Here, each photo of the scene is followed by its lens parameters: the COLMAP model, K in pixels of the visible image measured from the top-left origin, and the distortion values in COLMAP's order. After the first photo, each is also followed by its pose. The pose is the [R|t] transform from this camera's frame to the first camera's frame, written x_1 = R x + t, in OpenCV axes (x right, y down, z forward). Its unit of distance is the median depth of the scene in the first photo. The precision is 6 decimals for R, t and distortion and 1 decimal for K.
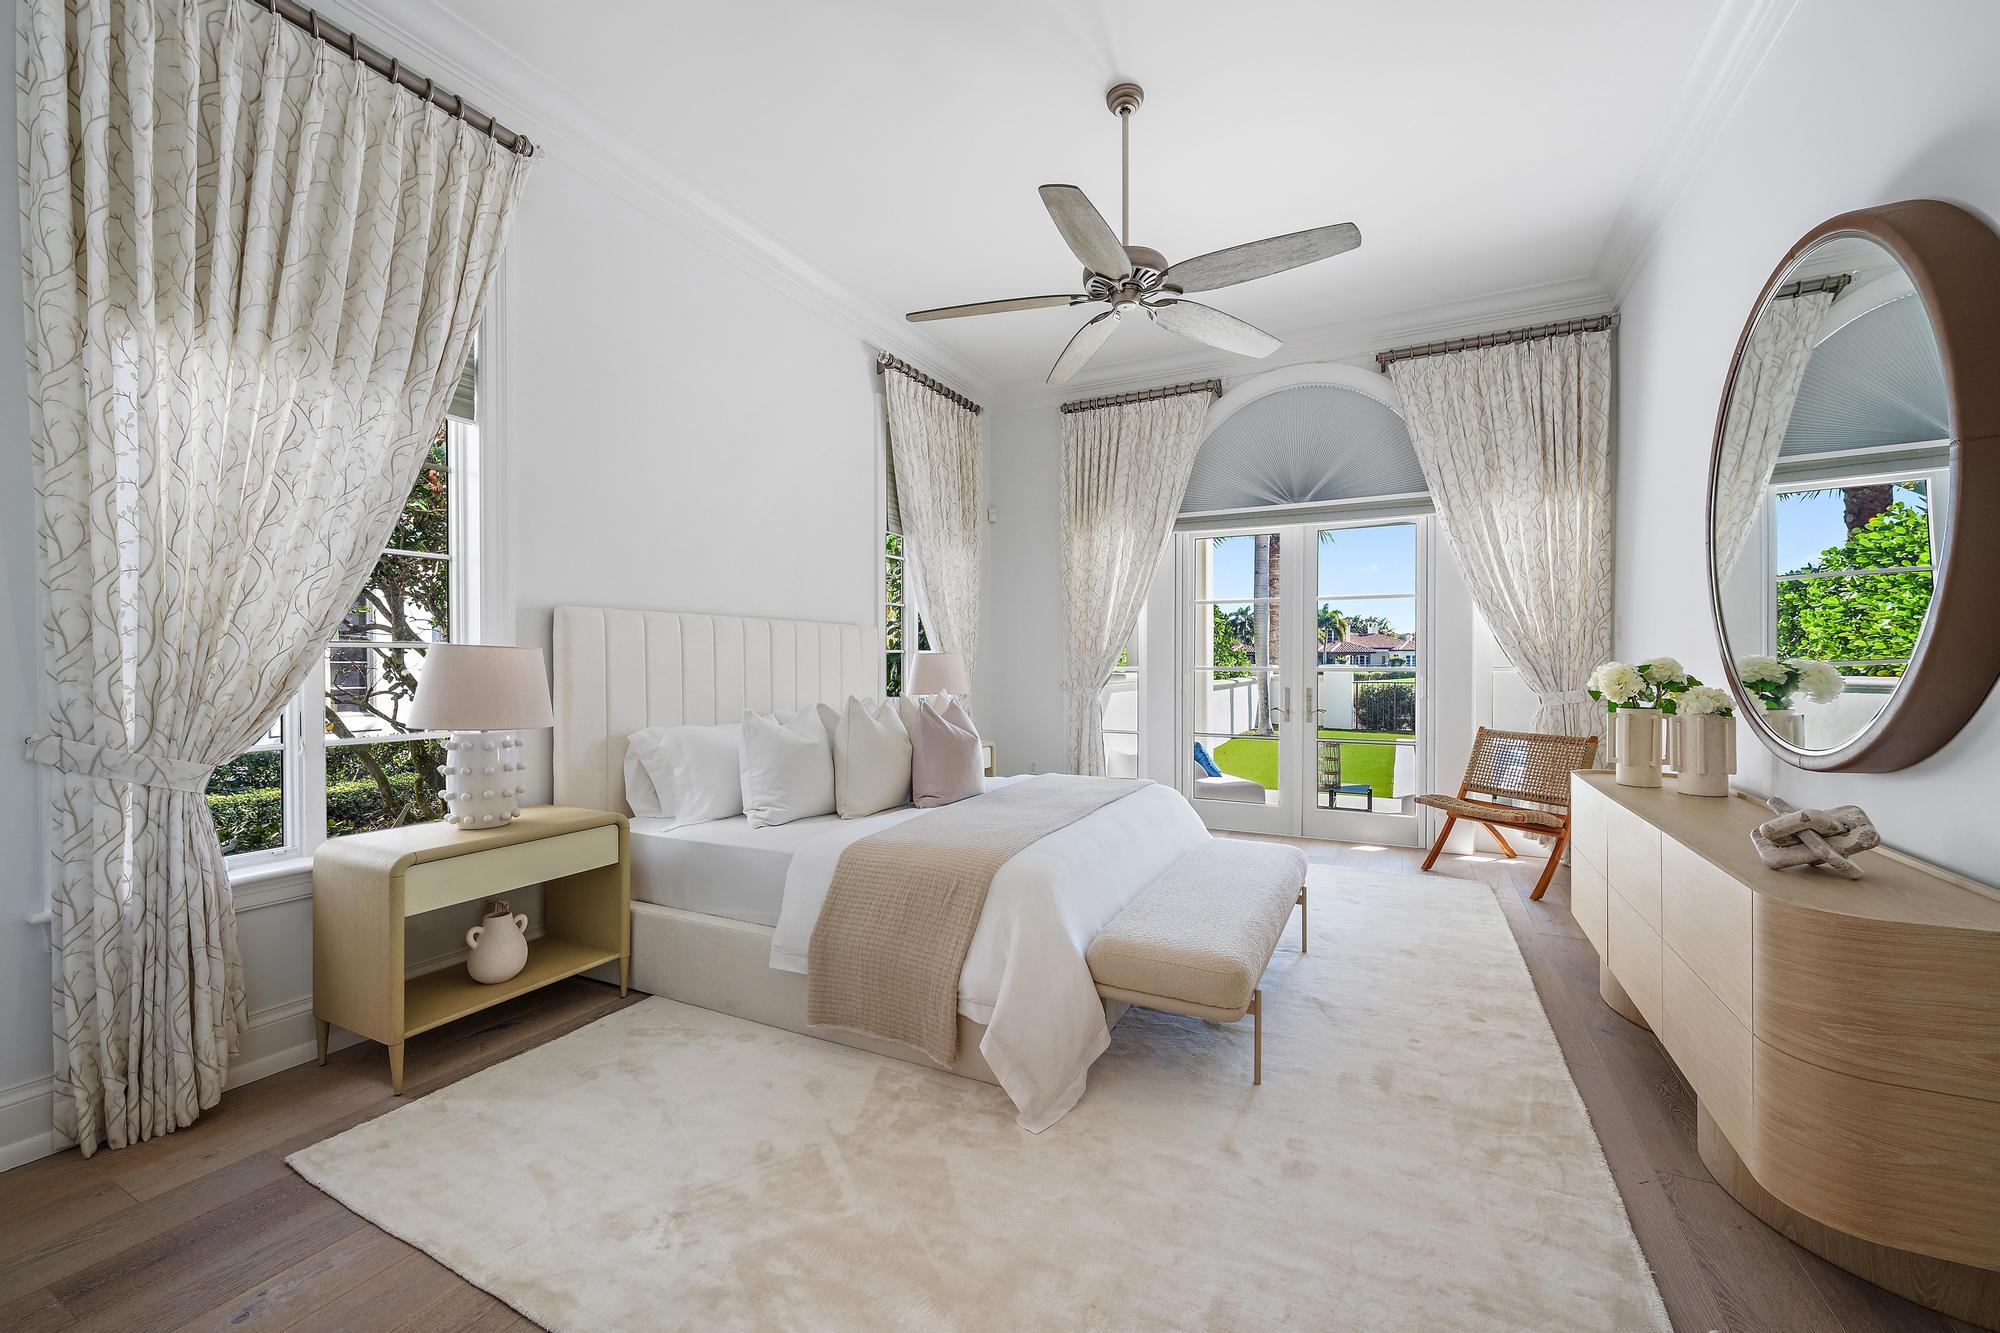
lens RADIAL K [[782.6, 0, 1000.0], [0, 782.6, 666.5], [0, 0, 1]] dist [0.000197, 0.000080]
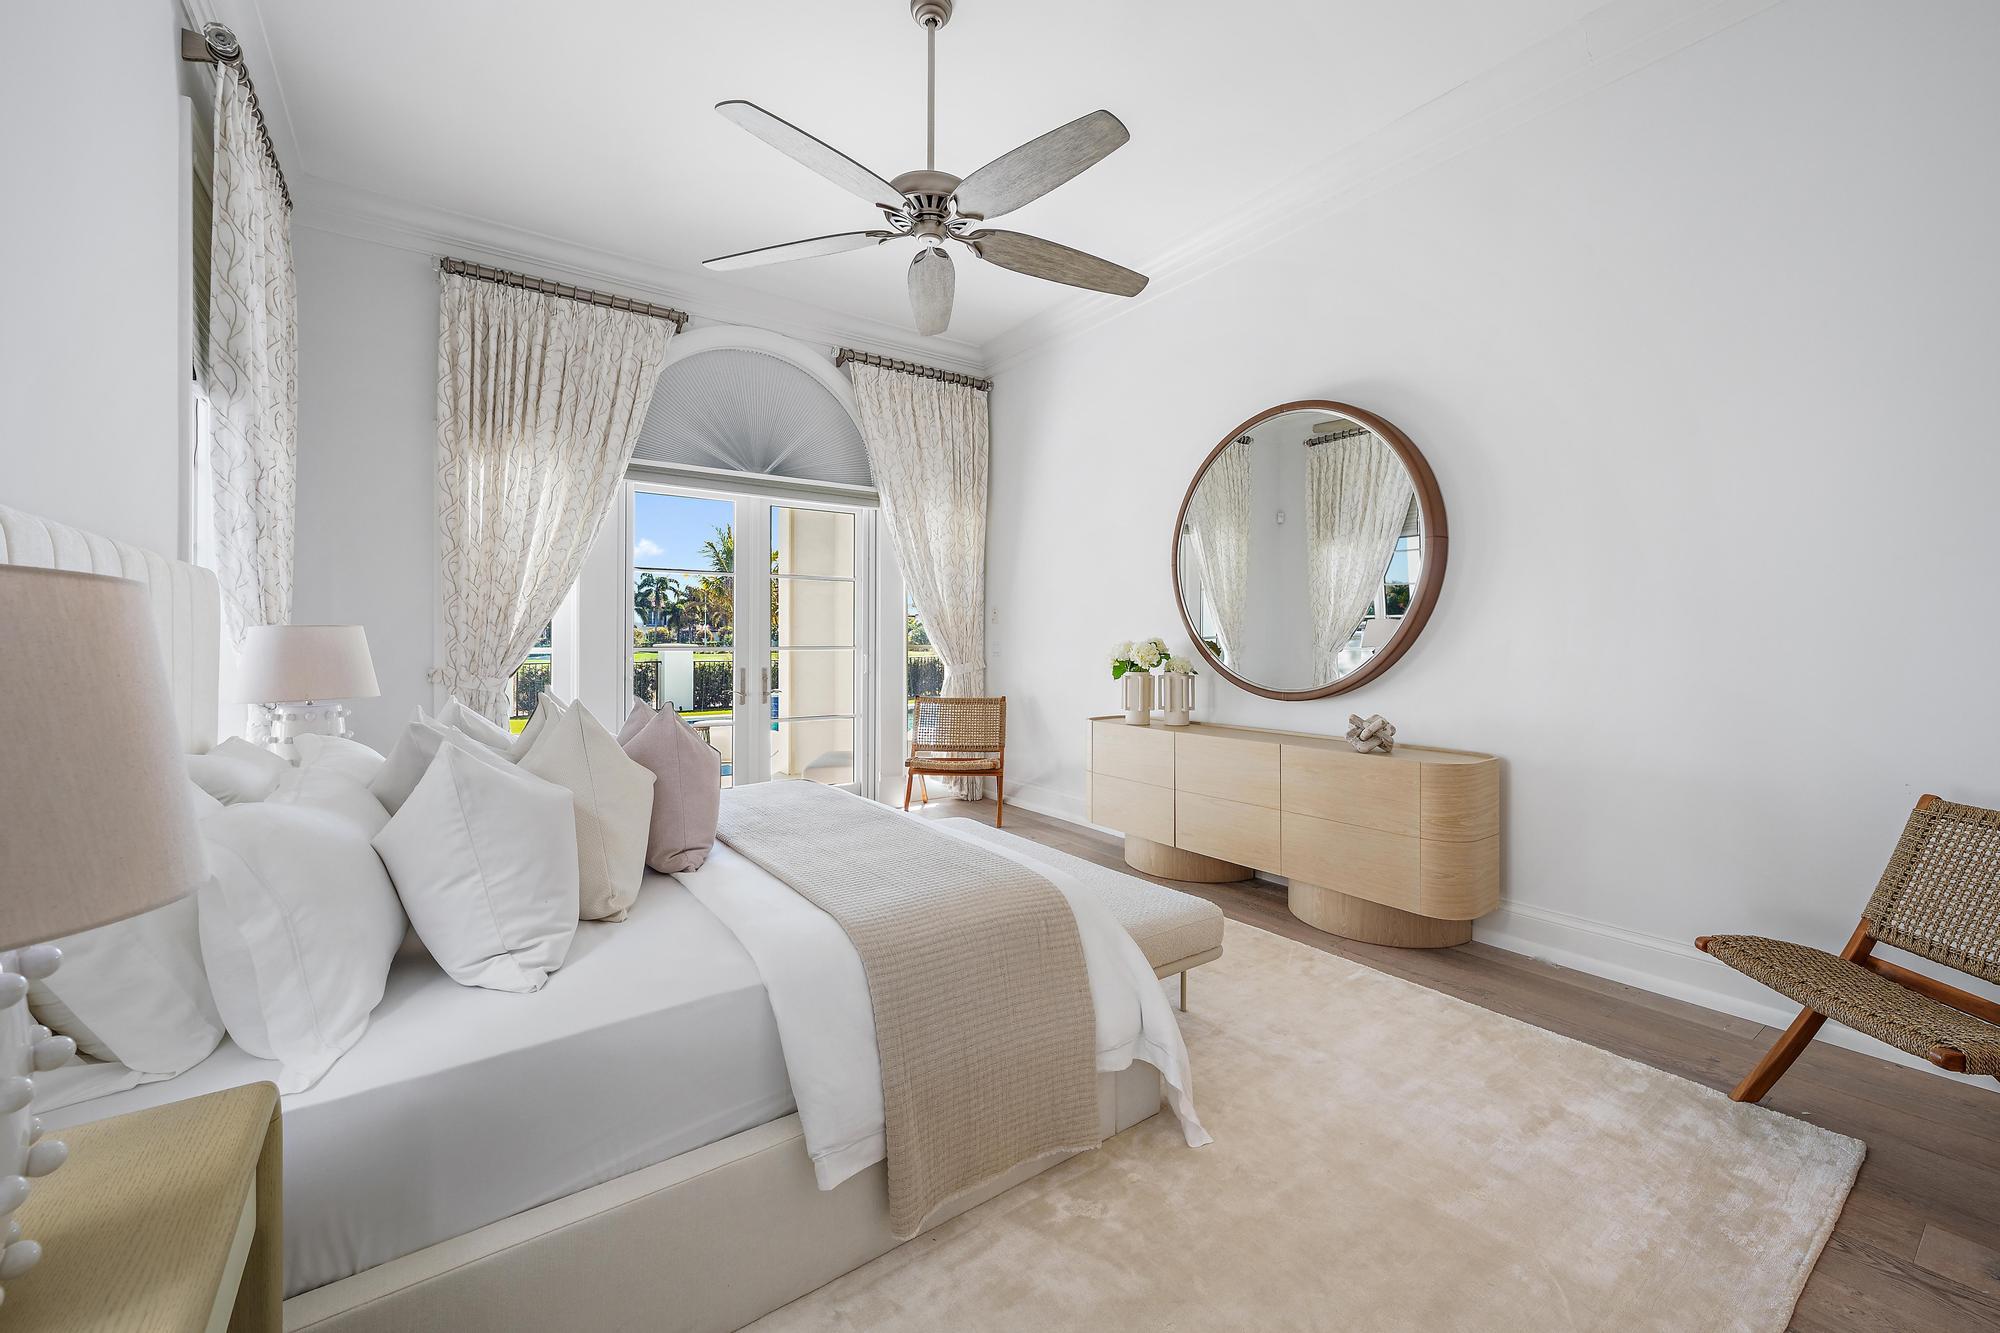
lens RADIAL K [[798.9, 0, 1003.0], [0, 798.9, 639.4], [0, 0, 1]] dist [0.001058, 0.000131]
pose [[0.458137, 0.000831, 0.888881, -0.356015], [0.005153, 0.999980, -0.003591, -0.002344], [-0.888867, 0.006225, 0.458124, 0.299627]]
